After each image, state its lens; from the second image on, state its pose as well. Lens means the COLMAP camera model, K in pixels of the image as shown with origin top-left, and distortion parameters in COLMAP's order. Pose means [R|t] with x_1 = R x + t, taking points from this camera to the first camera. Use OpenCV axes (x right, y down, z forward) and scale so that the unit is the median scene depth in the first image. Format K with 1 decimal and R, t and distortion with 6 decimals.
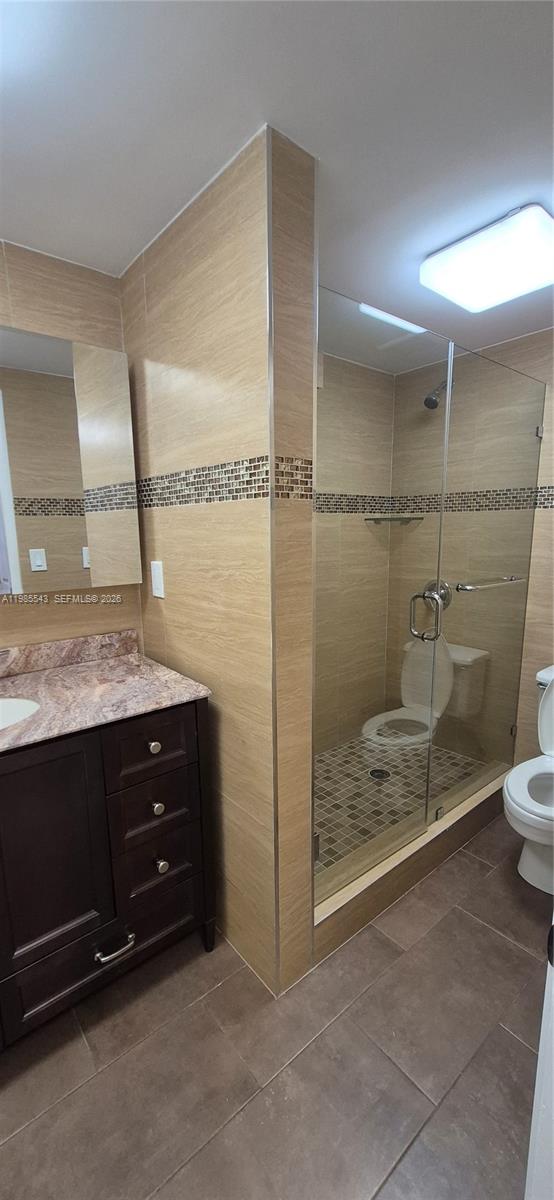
lens RADIAL K [[474.1, 0, 277.1], [0, 474.1, 618.8], [0, 0, 1]] dist [0.002219, 0.002881]
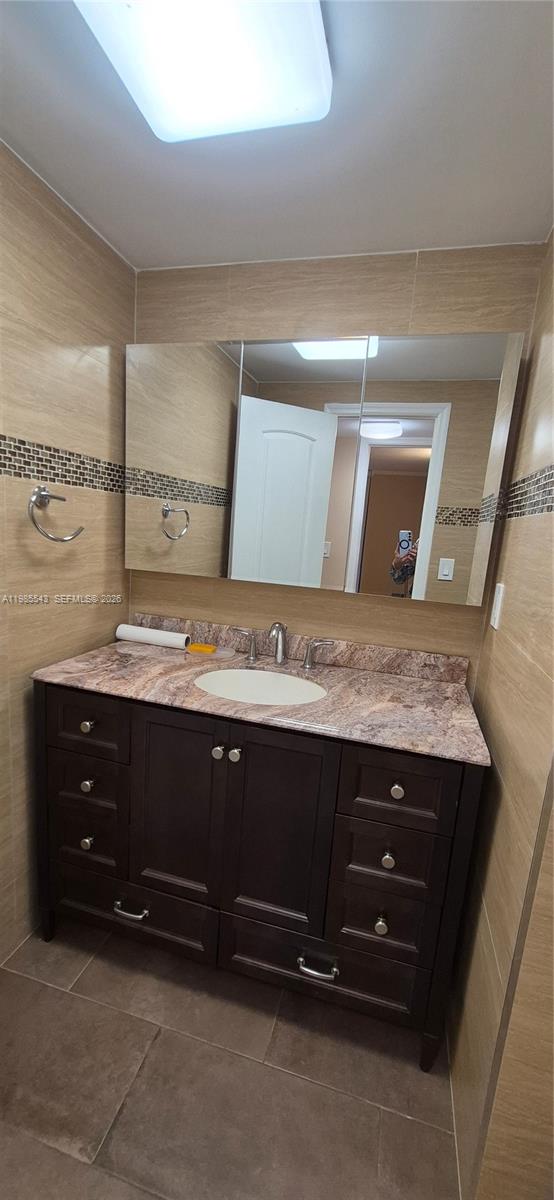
lens RADIAL K [[474.1, 0, 277.1], [0, 474.1, 618.8], [0, 0, 1]] dist [0.002219, 0.002881]
pose [[0.576467, 0.211885, -0.789171, 0.194212], [-0.235521, 0.967893, 0.087829, -0.047348], [0.782442, 0.135236, 0.607861, 0.226929]]
